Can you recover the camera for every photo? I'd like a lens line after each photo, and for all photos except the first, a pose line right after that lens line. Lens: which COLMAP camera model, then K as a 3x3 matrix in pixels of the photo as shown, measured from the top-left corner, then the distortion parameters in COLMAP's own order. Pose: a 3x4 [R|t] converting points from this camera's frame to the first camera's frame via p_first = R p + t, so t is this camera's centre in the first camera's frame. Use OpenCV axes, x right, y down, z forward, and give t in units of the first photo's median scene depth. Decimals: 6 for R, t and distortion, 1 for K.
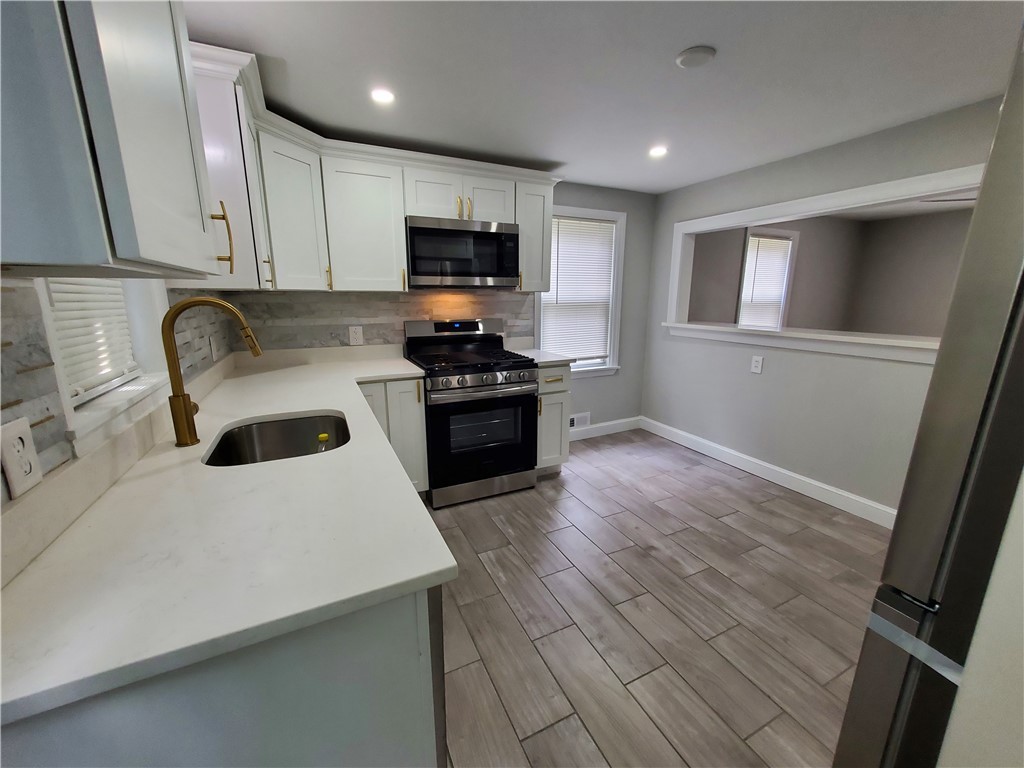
lens RADIAL K [[403.4, 0, 511.7], [0, 403.4, 386.0], [0, 0, 1]] dist [0.001649, -0.000887]
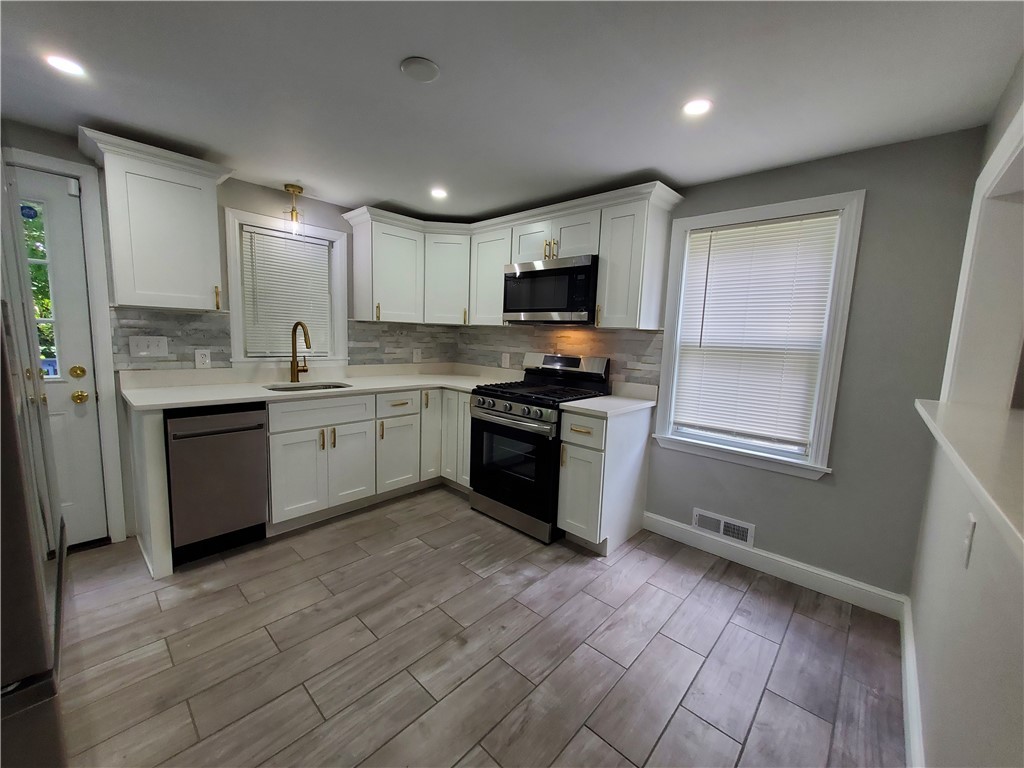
lens RADIAL K [[403.4, 0, 510.5], [0, 403.4, 385.7], [0, 0, 1]] dist [0.001649, -0.000887]
pose [[0.368161, 0.133959, -0.920061, 0.858857], [-0.239110, 0.969924, 0.045540, -0.115553], [0.898490, 0.203230, 0.389119, 0.560339]]
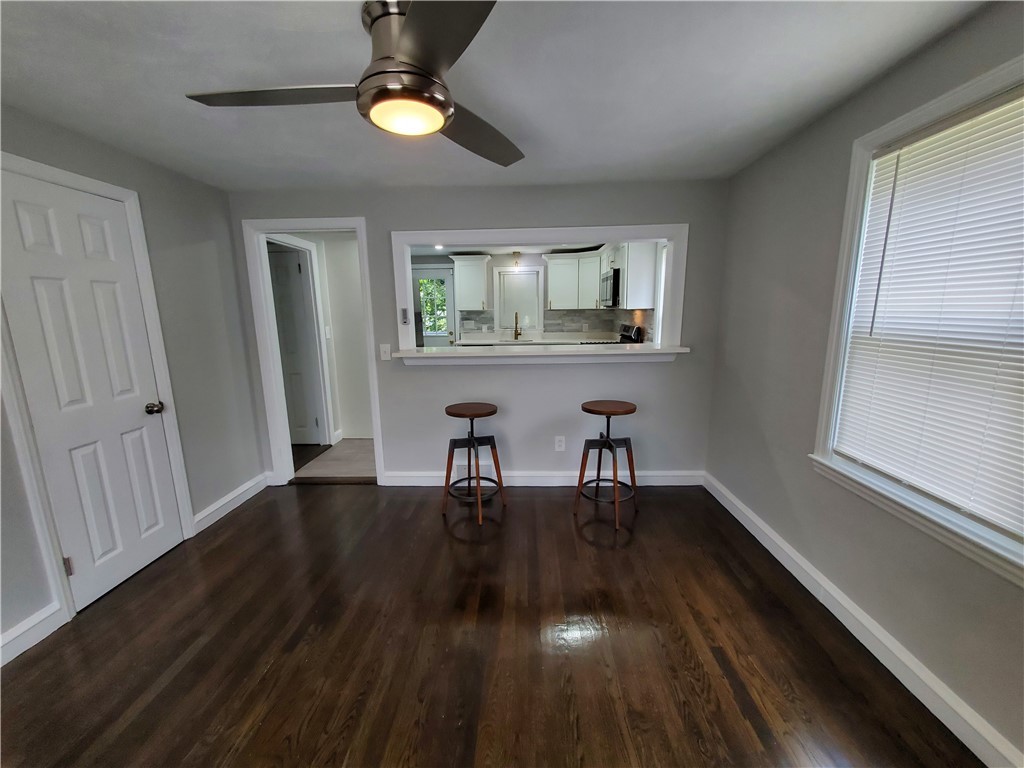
lens RADIAL K [[403.4, 0, 515.7], [0, 403.4, 385.6], [0, 0, 1]] dist [0.001649, -0.000887]
pose [[-0.452437, 0.174884, -0.874481, 1.806300], [-0.177795, 0.943209, 0.280616, -0.354984], [0.873893, 0.282439, -0.395649, 1.495405]]
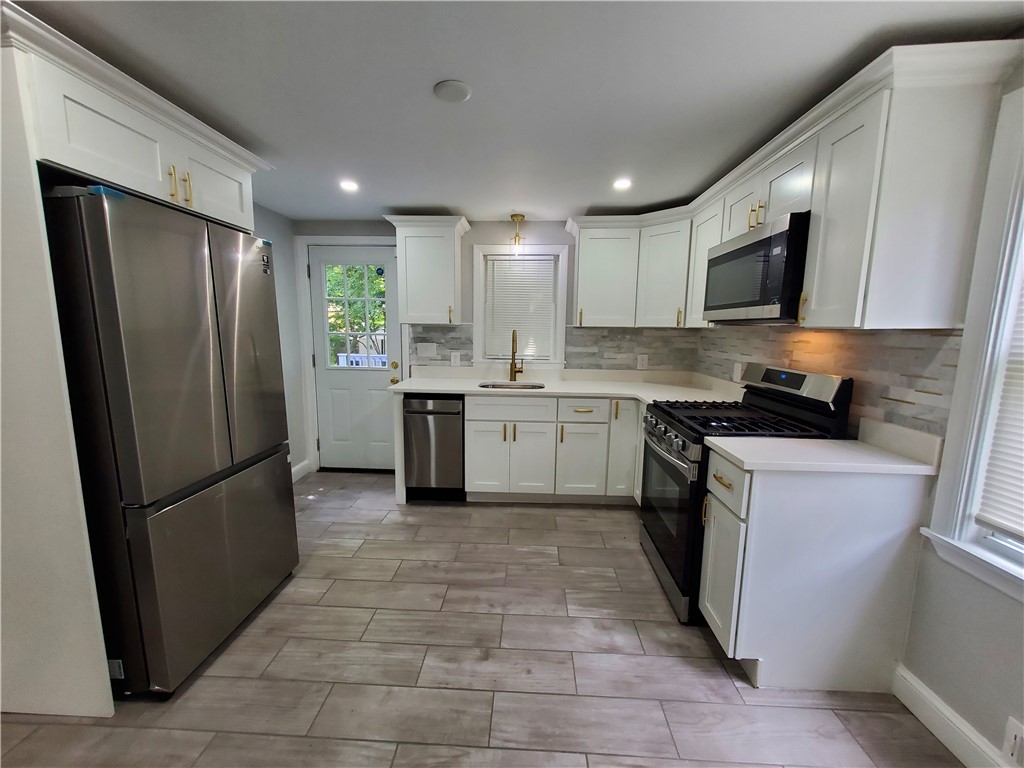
lens RADIAL K [[403.4, 0, 512.2], [0, 403.4, 386.2], [0, 0, 1]] dist [0.001649, -0.000887]
pose [[-0.470315, 0.124489, -0.873674, 0.768751], [-0.201622, 0.948659, 0.243711, -0.234608], [0.859158, 0.290772, -0.421069, 1.008284]]
